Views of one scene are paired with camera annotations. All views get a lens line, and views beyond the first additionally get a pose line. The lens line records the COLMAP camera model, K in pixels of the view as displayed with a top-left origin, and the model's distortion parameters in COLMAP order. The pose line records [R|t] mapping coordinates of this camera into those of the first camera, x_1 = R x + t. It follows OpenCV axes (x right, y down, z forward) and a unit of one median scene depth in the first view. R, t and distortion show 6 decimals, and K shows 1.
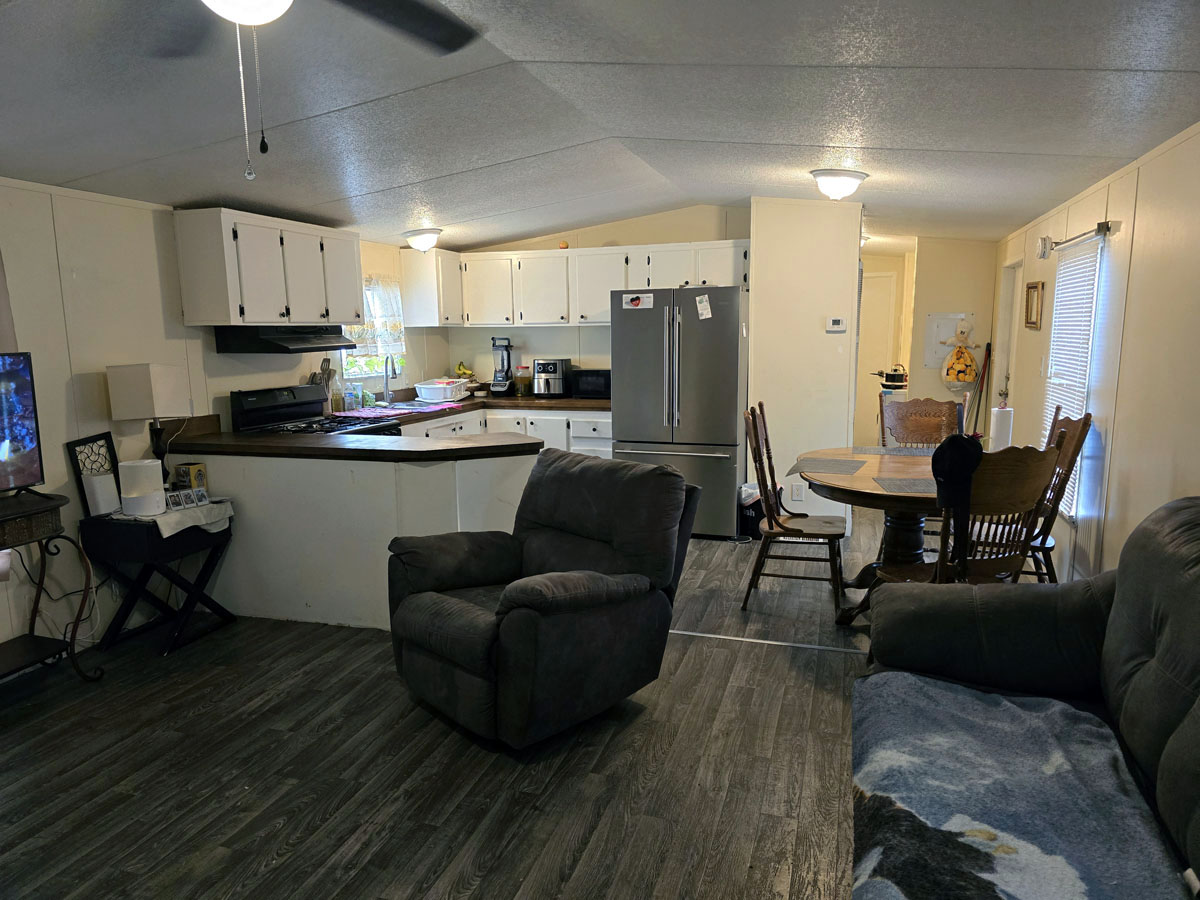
lens RADIAL K [[789.9, 0, 599.2], [0, 789.9, 461.1], [0, 0, 1]] dist [0.074321, -0.080214]
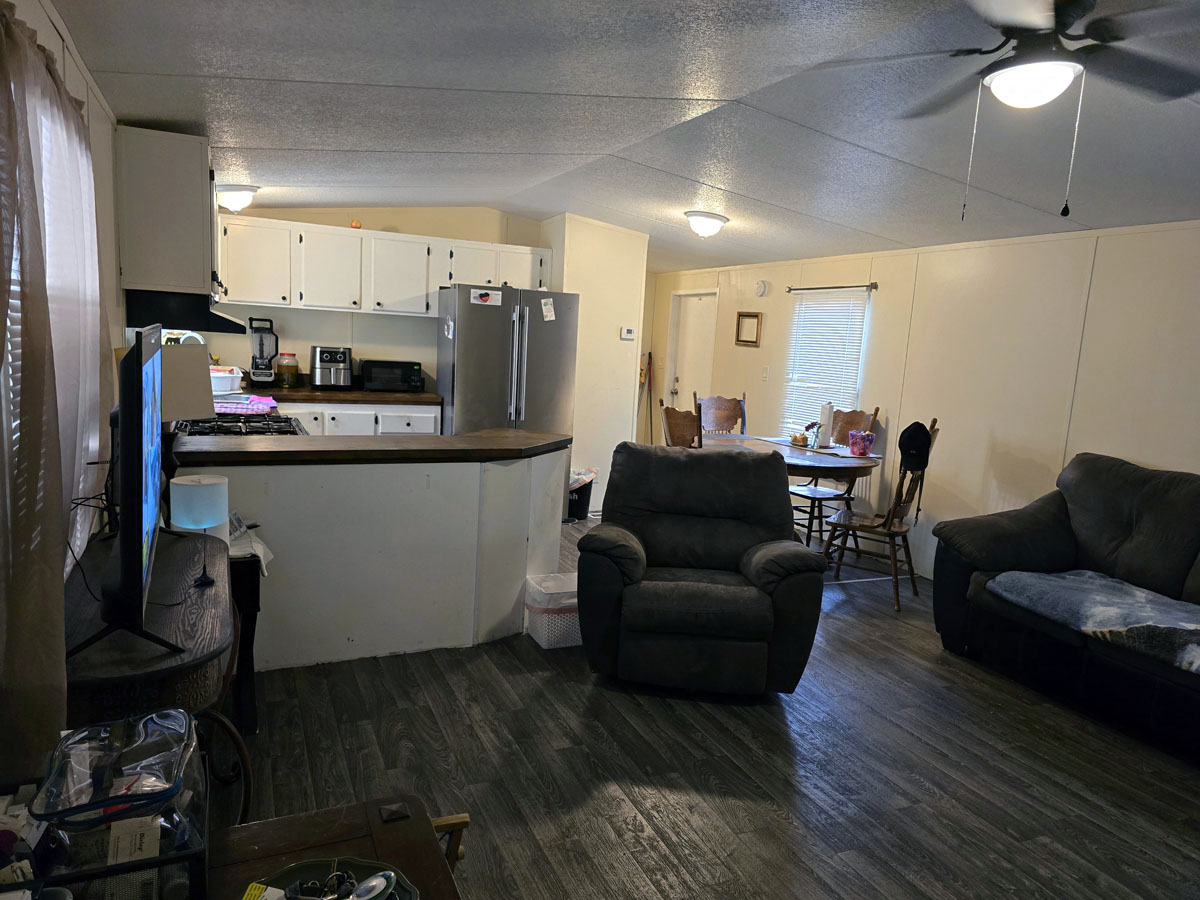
lens RADIAL K [[789.9, 0, 599.2], [0, 789.9, 461.1], [0, 0, 1]] dist [0.074321, -0.080214]
pose [[0.742335, -0.047686, 0.668330, -0.532039], [0.041480, 0.998822, 0.025194, -0.012109], [-0.668744, 0.009020, 0.743438, 0.150544]]
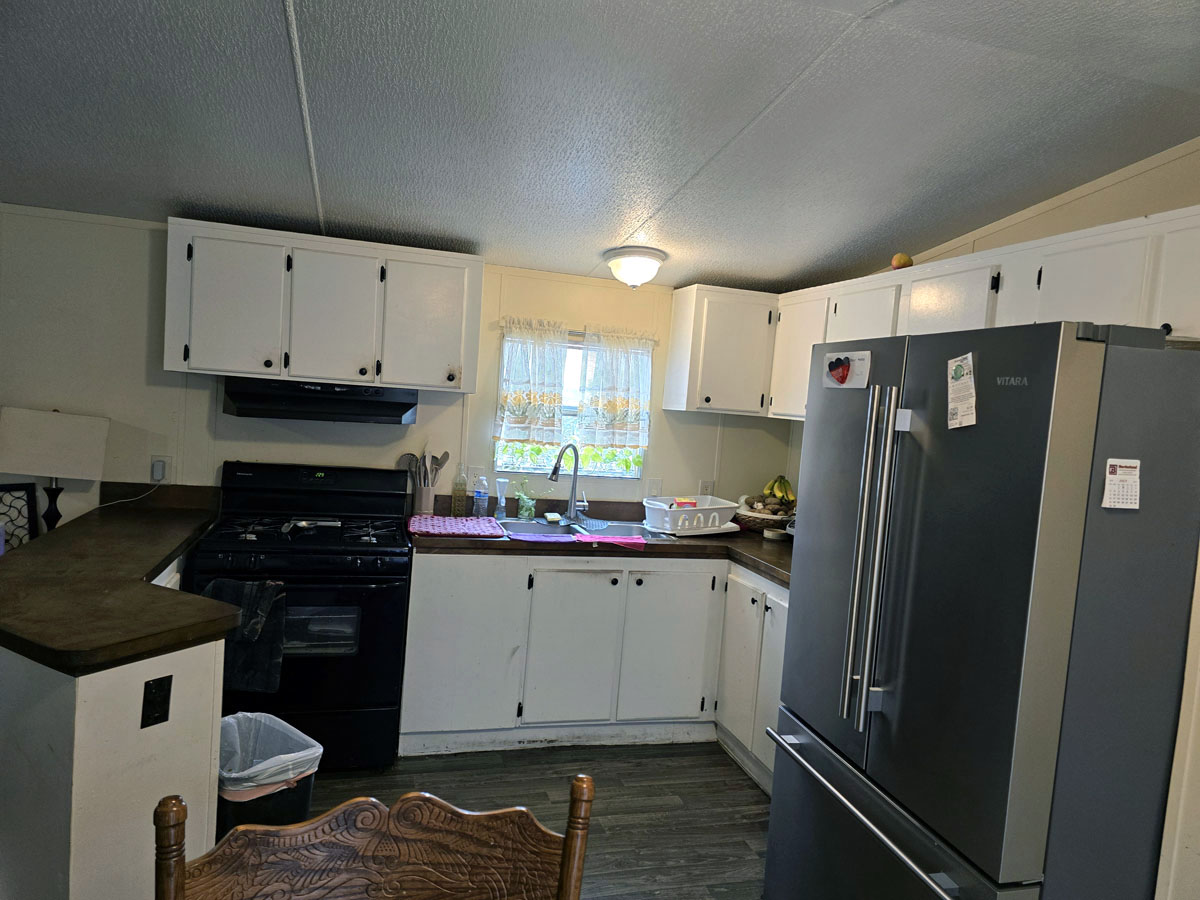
lens RADIAL K [[804.6, 0, 609.8], [0, 804.6, 459.6], [0, 0, 1]] dist [0.083696, -0.085407]
pose [[0.556939, 0.118135, -0.822109, 0.312577], [-0.217892, 0.975945, -0.007370, -0.131804], [0.801462, 0.183235, 0.569283, 0.693431]]
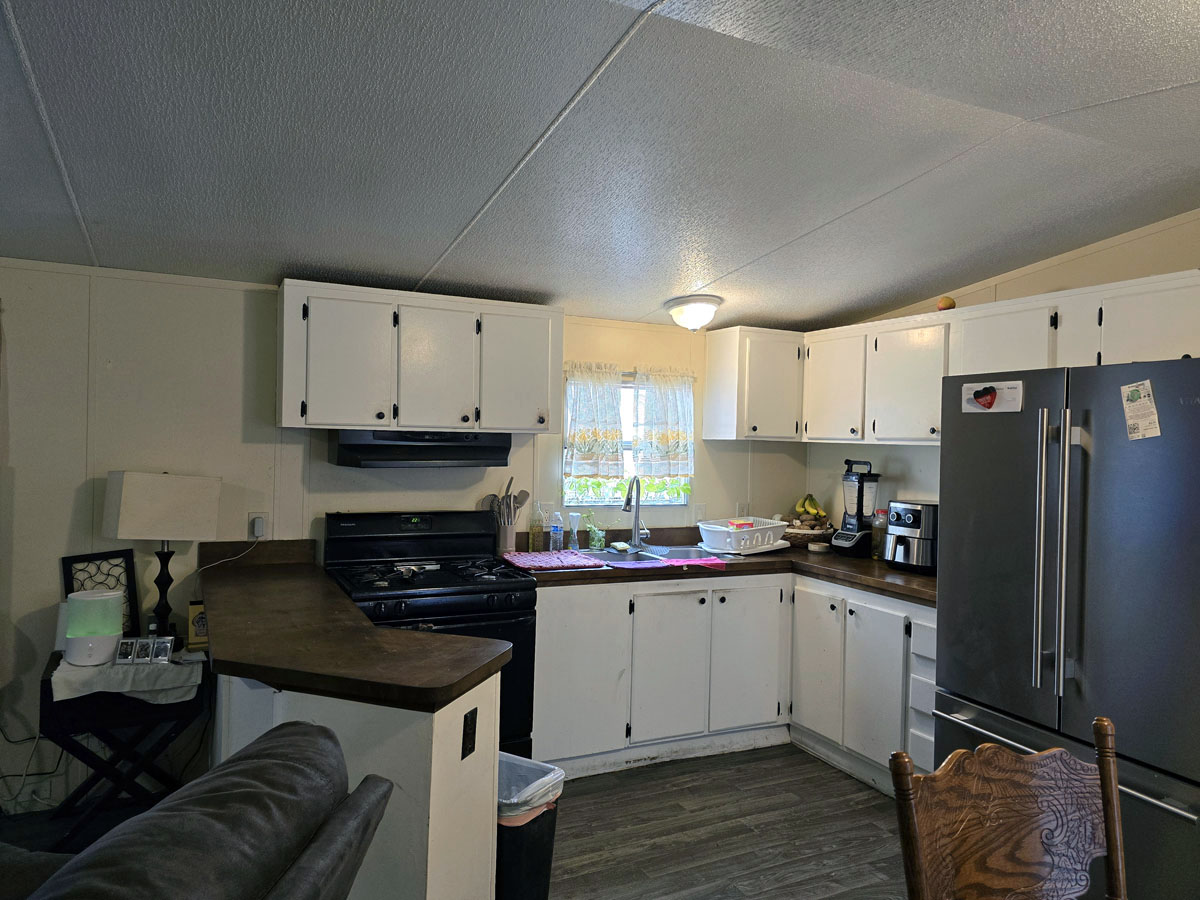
lens RADIAL K [[803.4, 0, 601.5], [0, 803.4, 446.0], [0, 0, 1]] dist [0.081123, -0.083820]
pose [[0.691498, 0.037334, -0.721413, 0.234408], [-0.151935, 0.983841, -0.094720, -0.094871], [0.706220, 0.175106, 0.685997, 0.521175]]
